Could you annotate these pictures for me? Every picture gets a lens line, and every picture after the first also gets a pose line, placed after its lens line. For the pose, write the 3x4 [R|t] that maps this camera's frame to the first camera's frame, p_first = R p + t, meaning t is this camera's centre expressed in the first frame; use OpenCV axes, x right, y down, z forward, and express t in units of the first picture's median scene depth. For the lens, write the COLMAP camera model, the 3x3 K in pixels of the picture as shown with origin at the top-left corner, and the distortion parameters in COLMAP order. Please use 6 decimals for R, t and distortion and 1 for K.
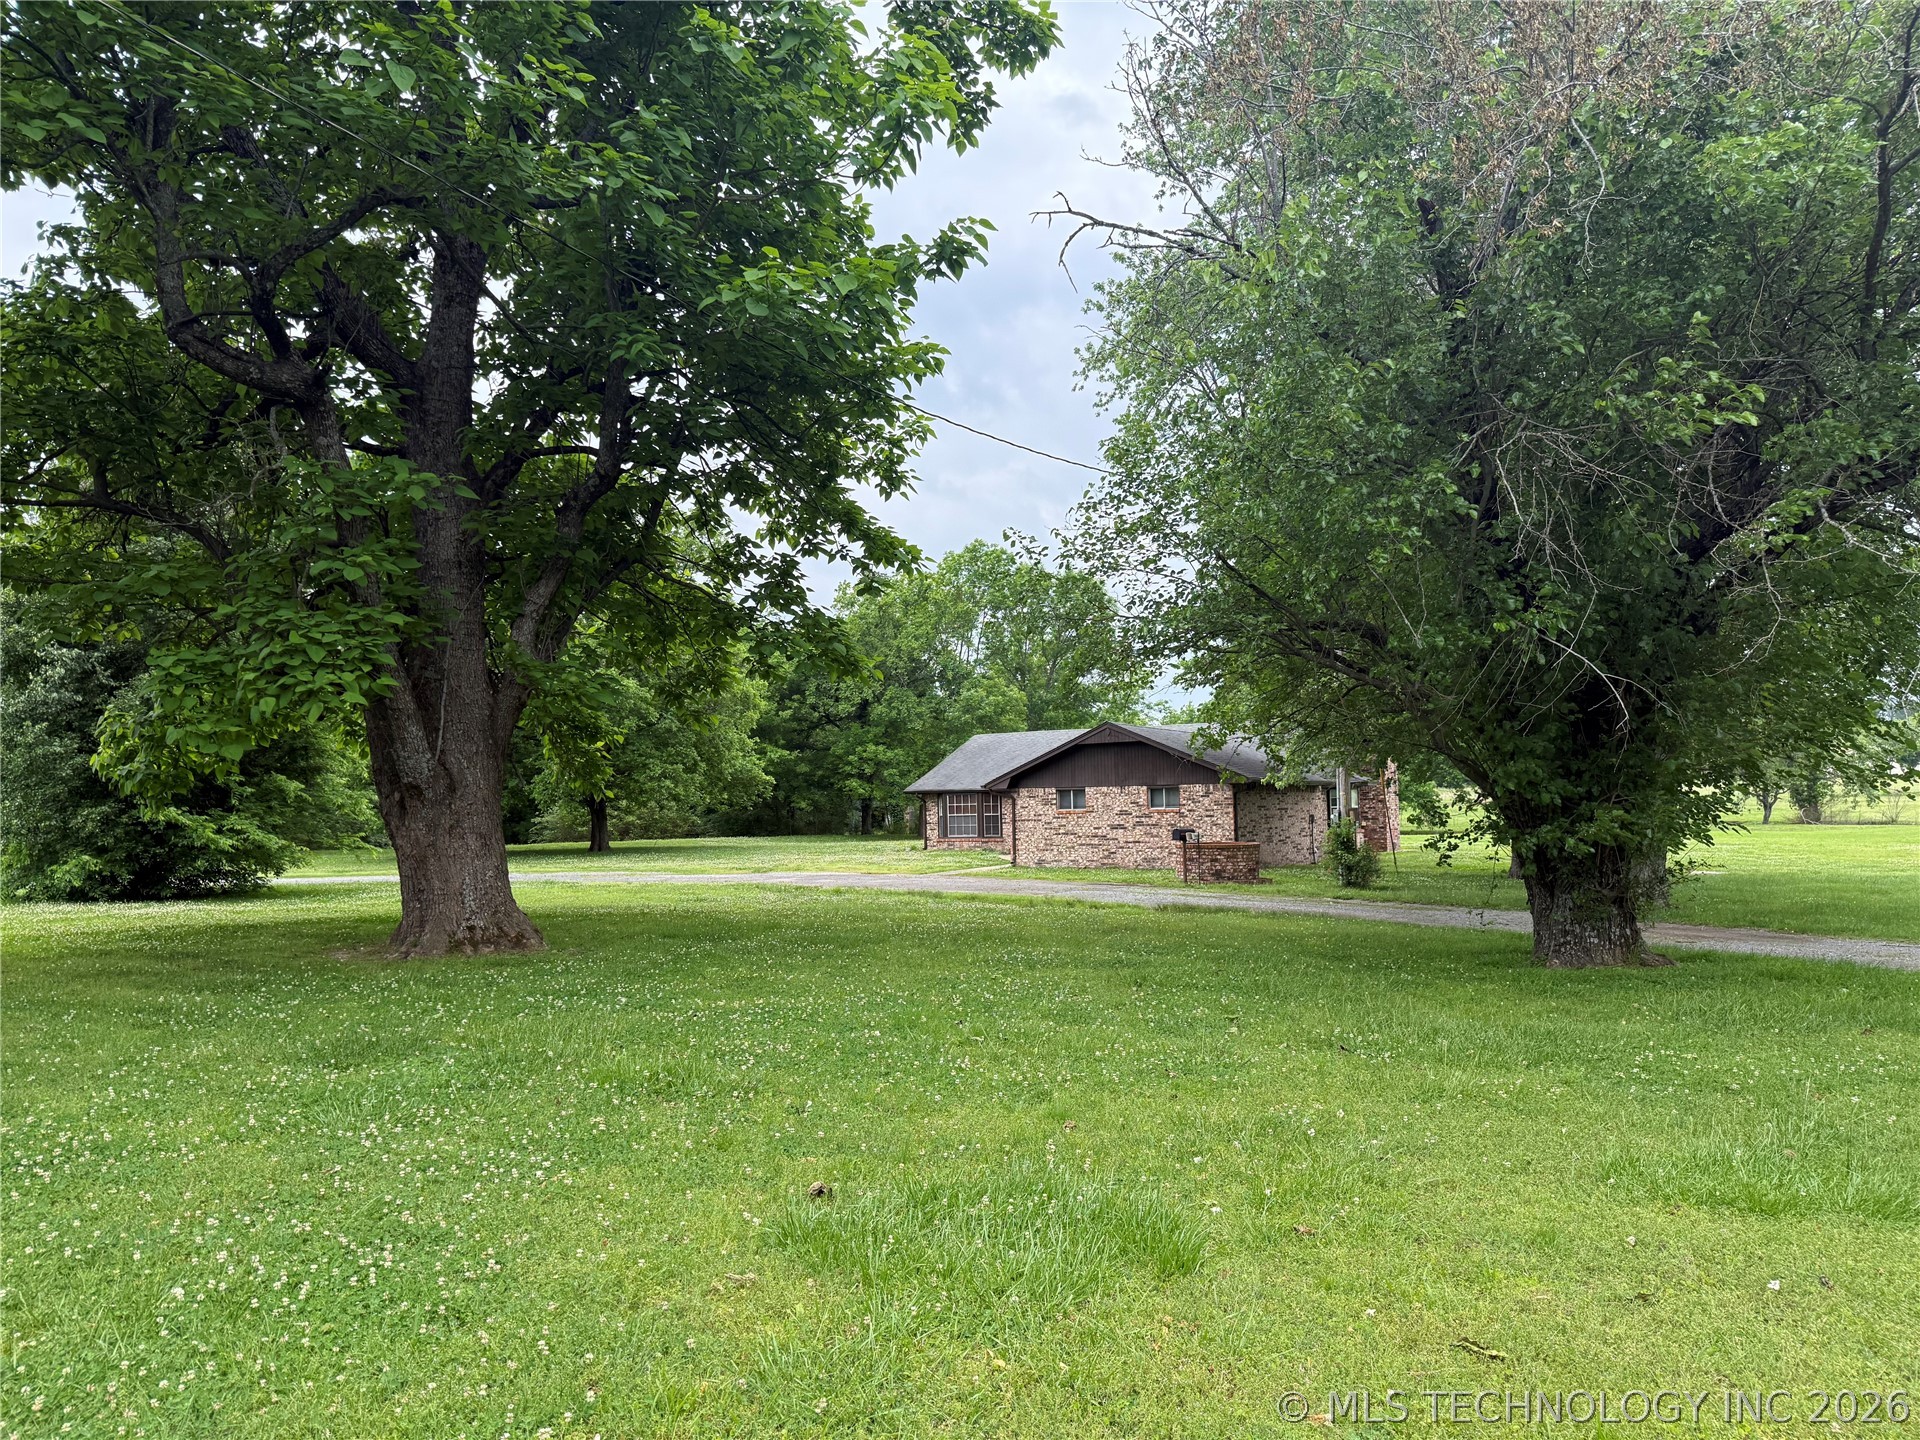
lens RADIAL K [[1309.4, 0, 947.4], [0, 1309.4, 723.5], [0, 0, 1]] dist [0.169306, -0.282158]
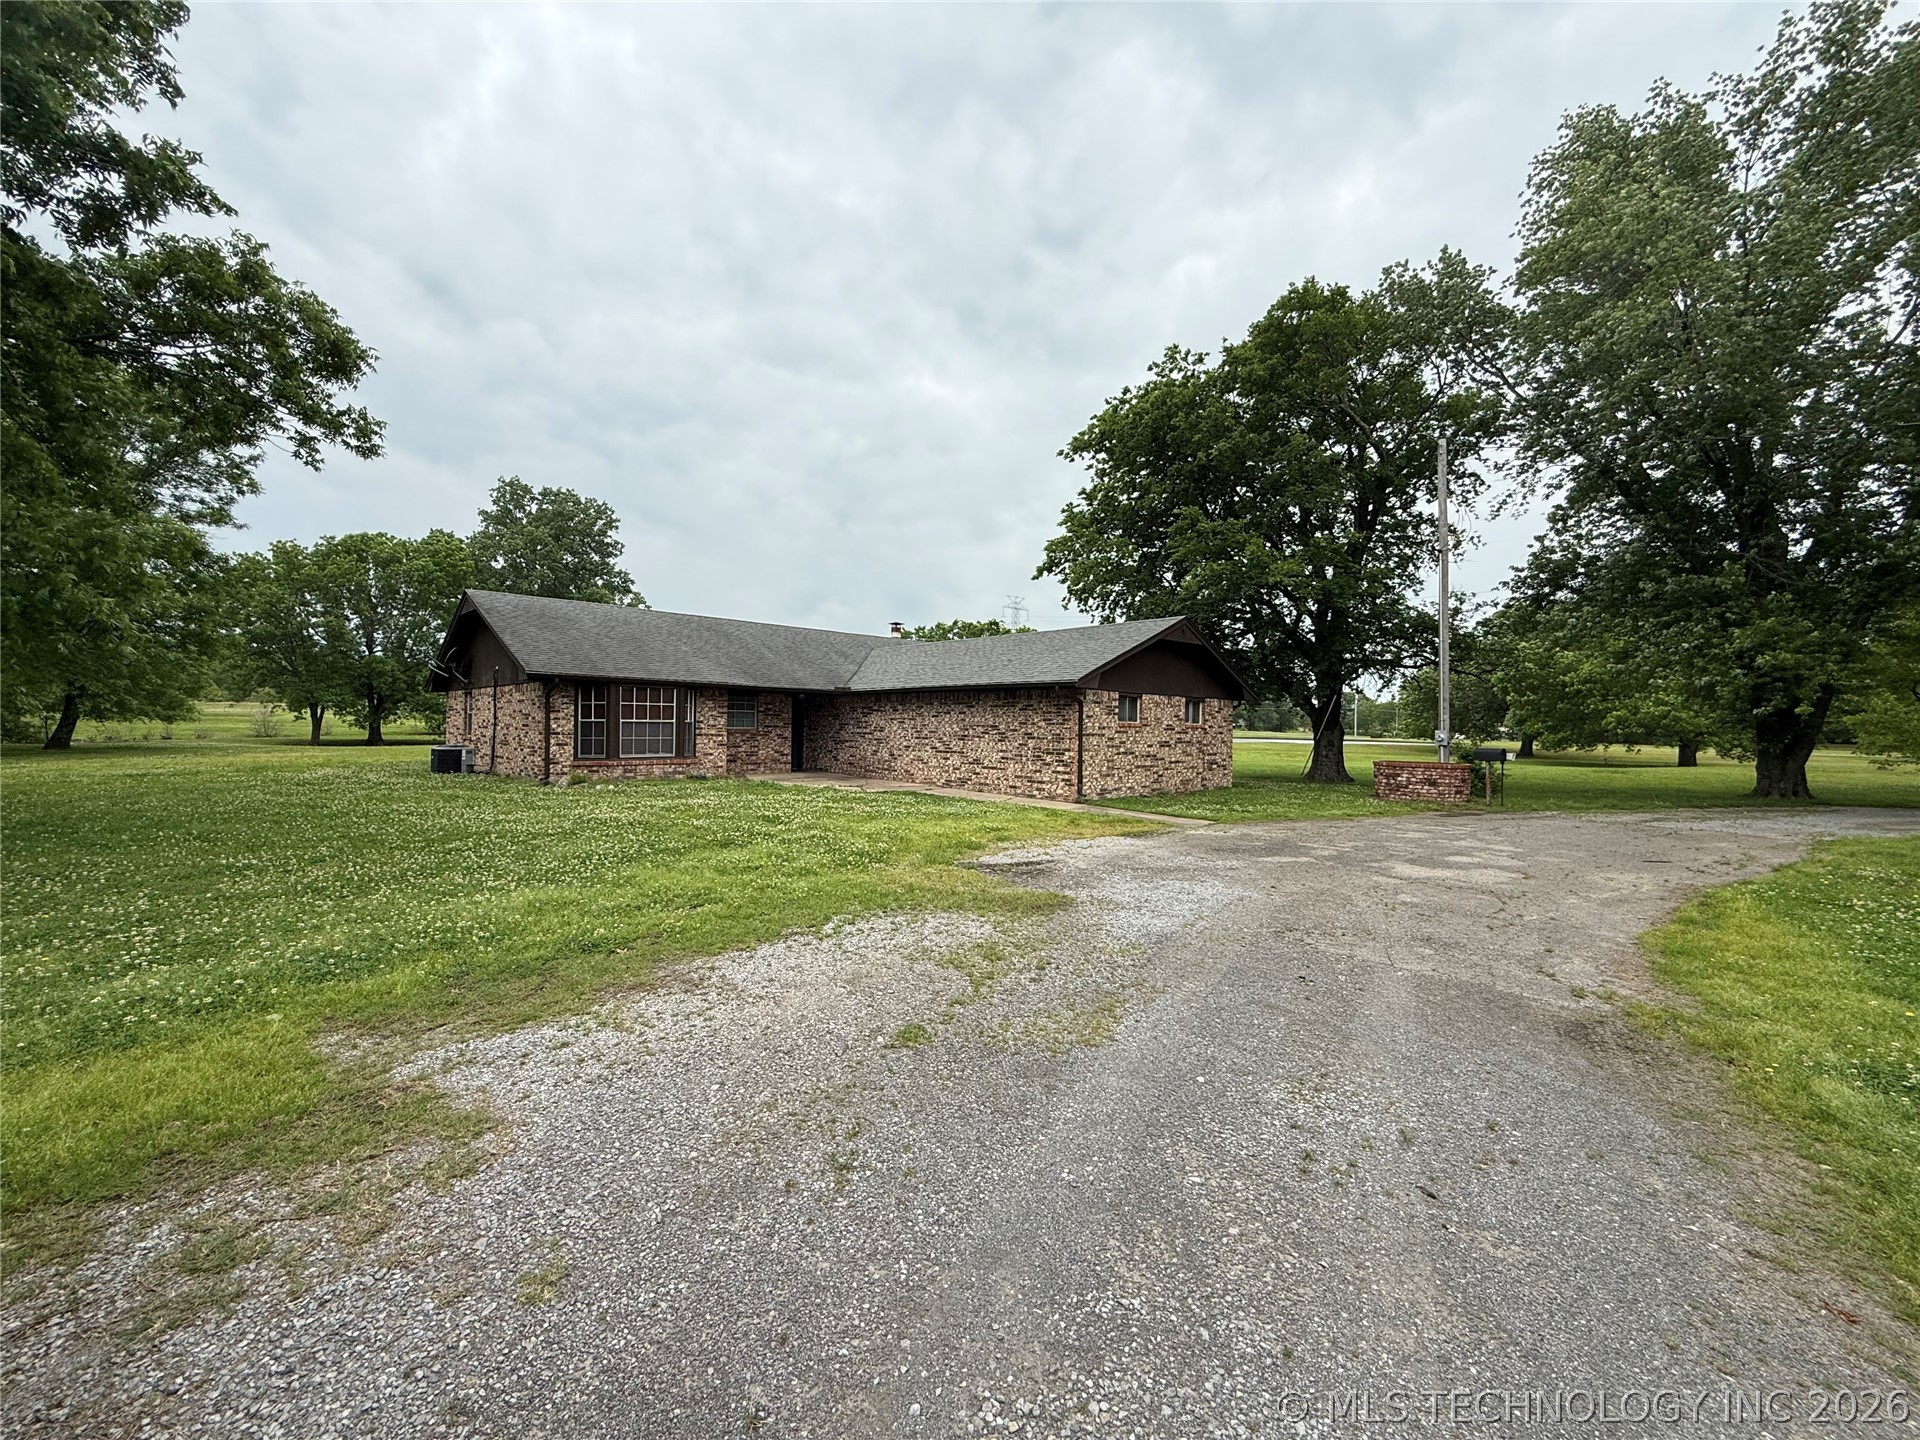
lens RADIAL K [[763.5, 0, 948.2], [0, 763.5, 720.3], [0, 0, 1]] dist [0.003396, 0.000075]
pose [[0.287219, 0.029423, 0.957413, -0.319867], [-0.080535, 0.996731, -0.006471, 0.066600], [-0.954473, -0.075246, 0.288650, 0.851788]]
